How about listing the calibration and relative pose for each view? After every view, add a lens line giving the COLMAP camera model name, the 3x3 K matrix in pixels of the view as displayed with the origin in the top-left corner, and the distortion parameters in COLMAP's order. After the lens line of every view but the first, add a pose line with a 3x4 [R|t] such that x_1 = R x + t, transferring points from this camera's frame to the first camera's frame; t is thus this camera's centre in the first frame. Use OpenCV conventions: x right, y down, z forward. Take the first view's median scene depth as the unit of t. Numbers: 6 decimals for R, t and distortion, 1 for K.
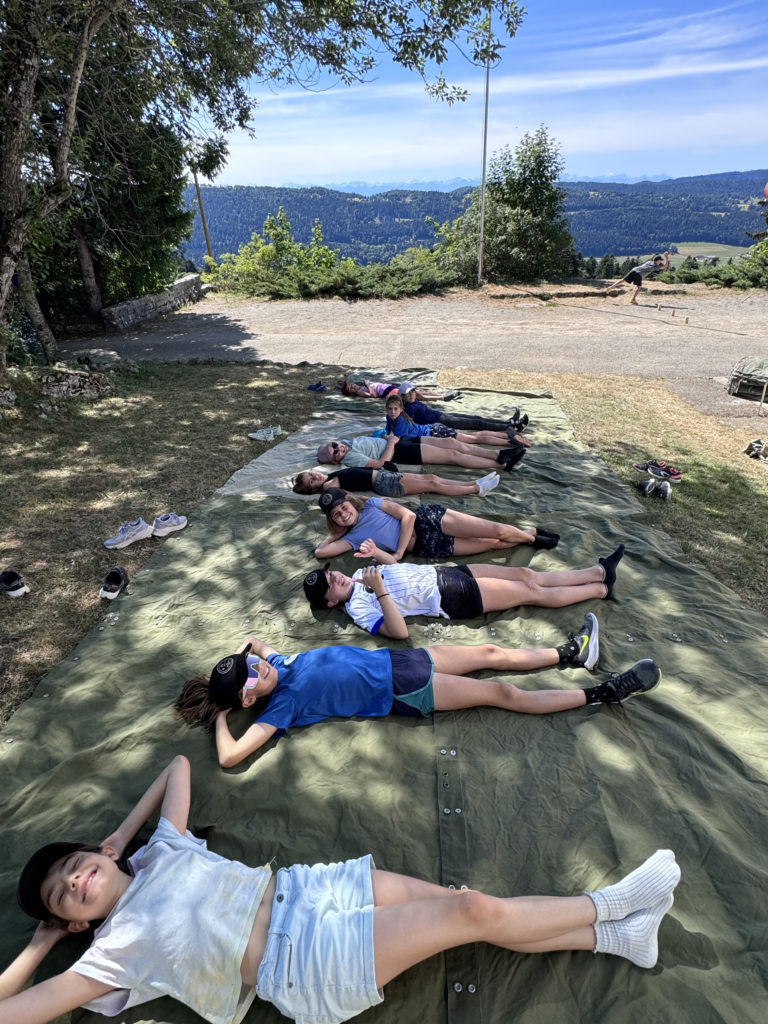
lens RADIAL K [[544.0, 0, 384.0], [0, 544.0, 512.0], [0, 0, 1]] dist [-0.010619, 0.000467]
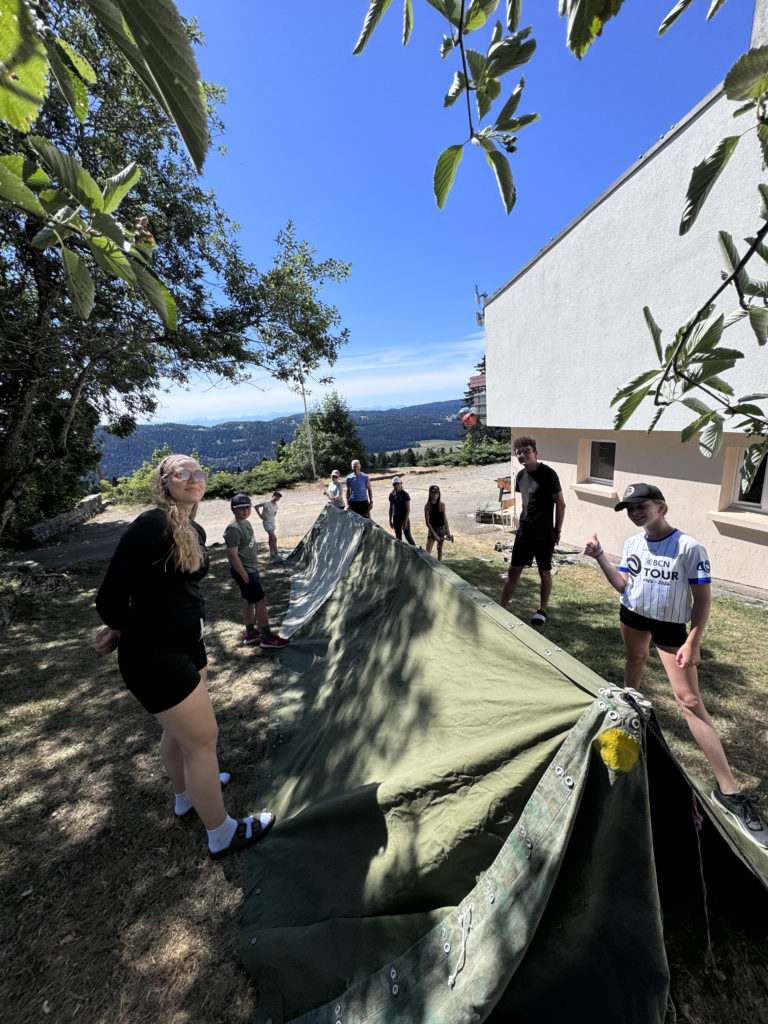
lens RADIAL K [[414.1, 0, 384.0], [0, 414.1, 512.0], [0, 0, 1]] dist [-0.000897, -0.000048]
pose [[0.928305, -0.130557, 0.348144, -0.063149], [0.230145, 0.937161, -0.262225, 0.020470], [-0.292031, 0.323549, 0.900019, -0.082281]]
